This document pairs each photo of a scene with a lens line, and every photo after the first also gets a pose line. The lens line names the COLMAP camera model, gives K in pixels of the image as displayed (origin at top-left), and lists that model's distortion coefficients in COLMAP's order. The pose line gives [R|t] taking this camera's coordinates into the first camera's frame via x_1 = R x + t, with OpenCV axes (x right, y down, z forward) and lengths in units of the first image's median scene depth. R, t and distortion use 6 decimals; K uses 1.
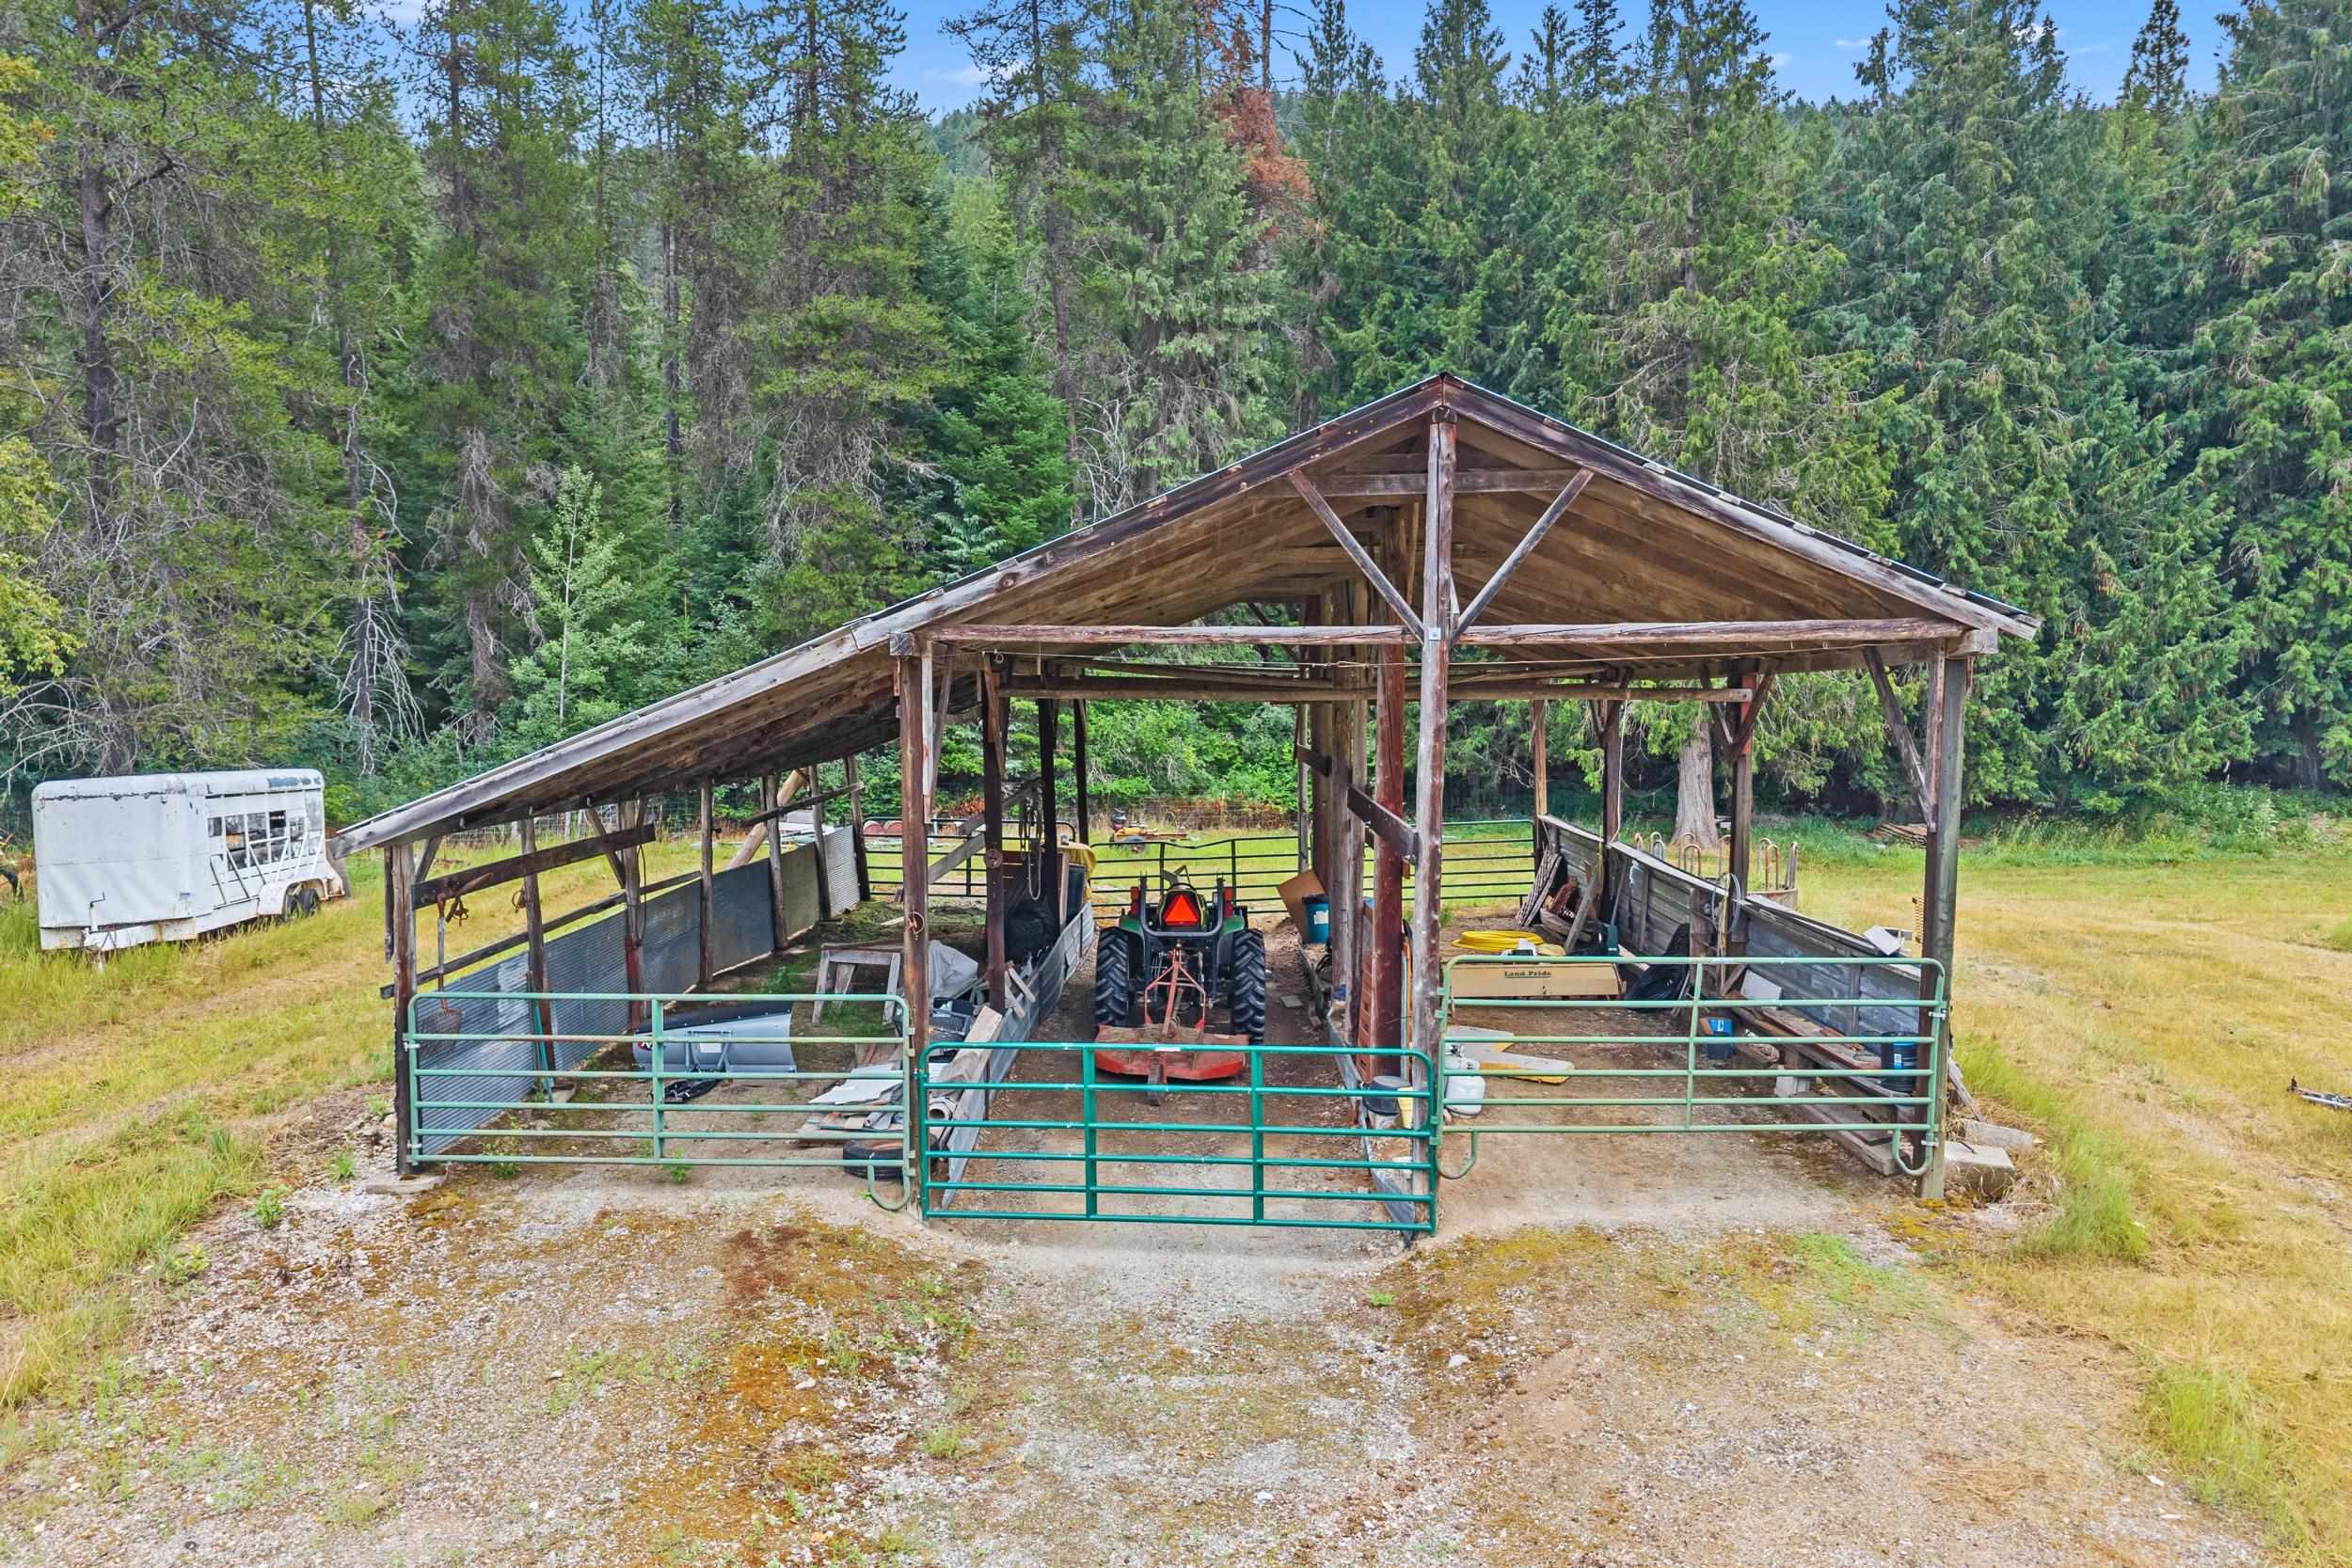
lens RADIAL K [[1599.5, 0, 1170.5], [0, 1599.5, 803.3], [0, 0, 1]] dist [-0.000661, -0.001723]
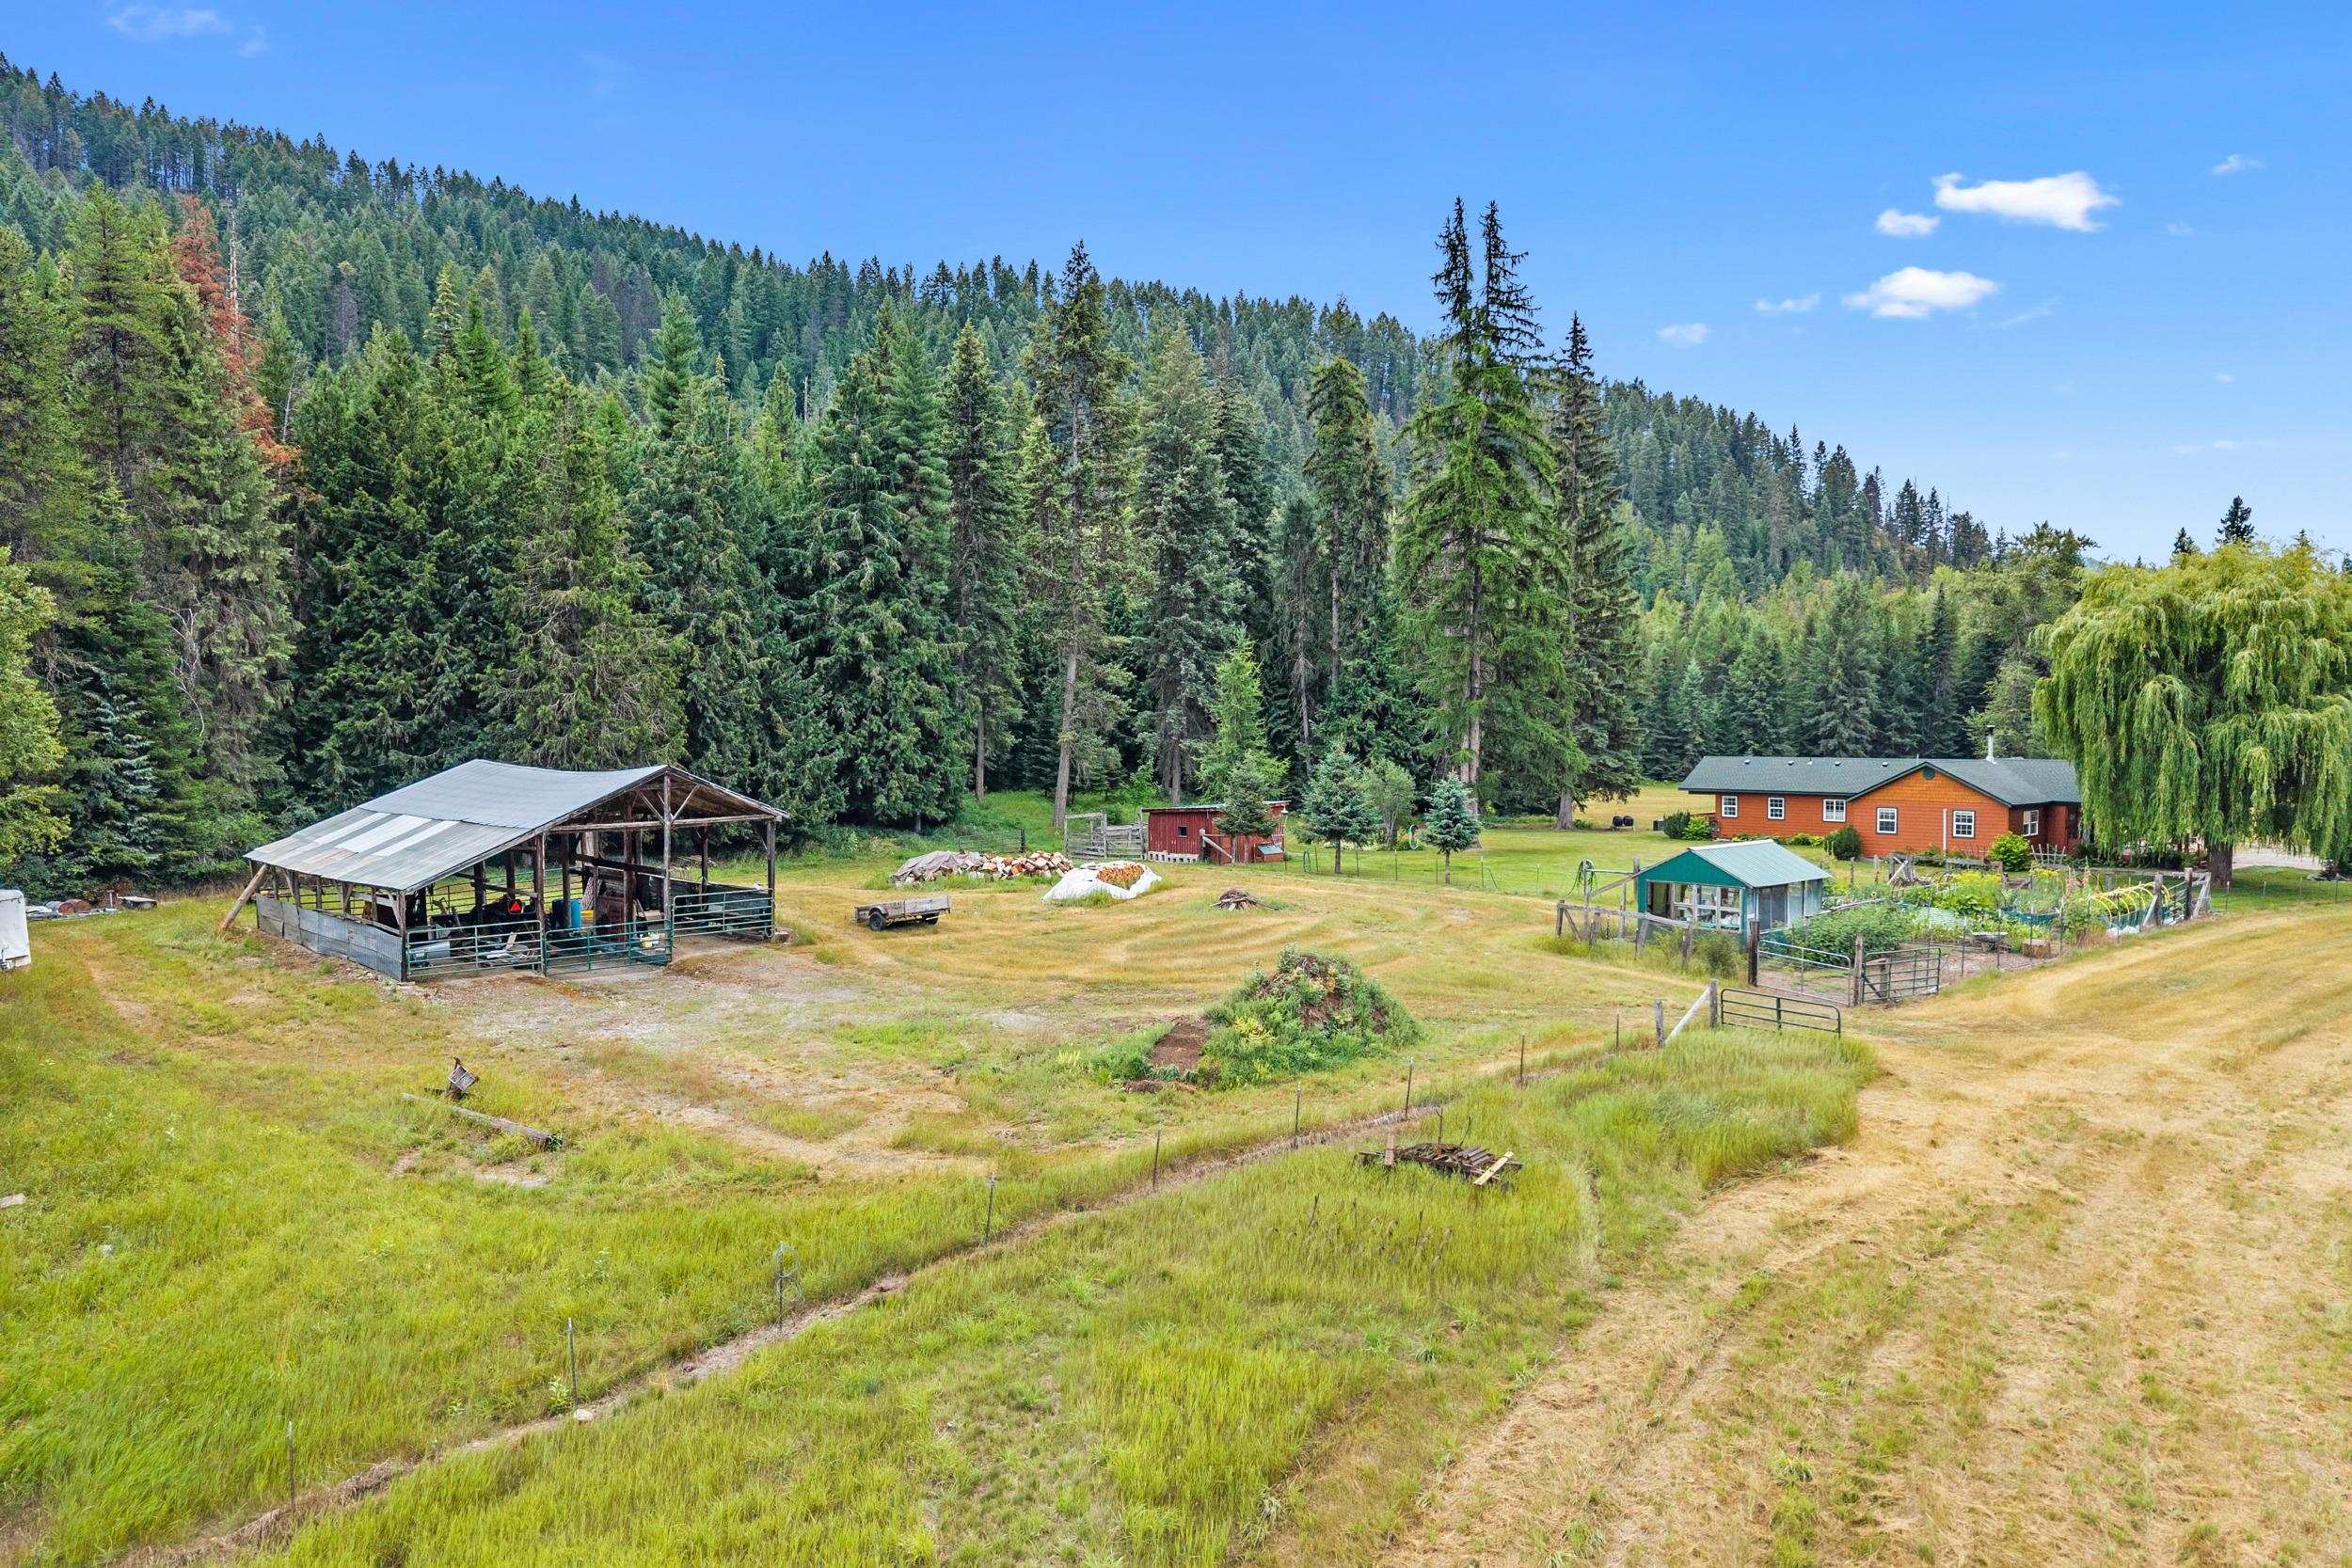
lens RADIAL K [[1599.5, 0, 1170.5], [0, 1599.5, 803.3], [0, 0, 1]] dist [-0.000661, -0.001723]
pose [[0.709598, -0.042829, 0.703304, -0.456381], [0.057215, 0.998357, 0.003070, -0.022583], [-0.702280, 0.038061, 0.710882, -0.728684]]
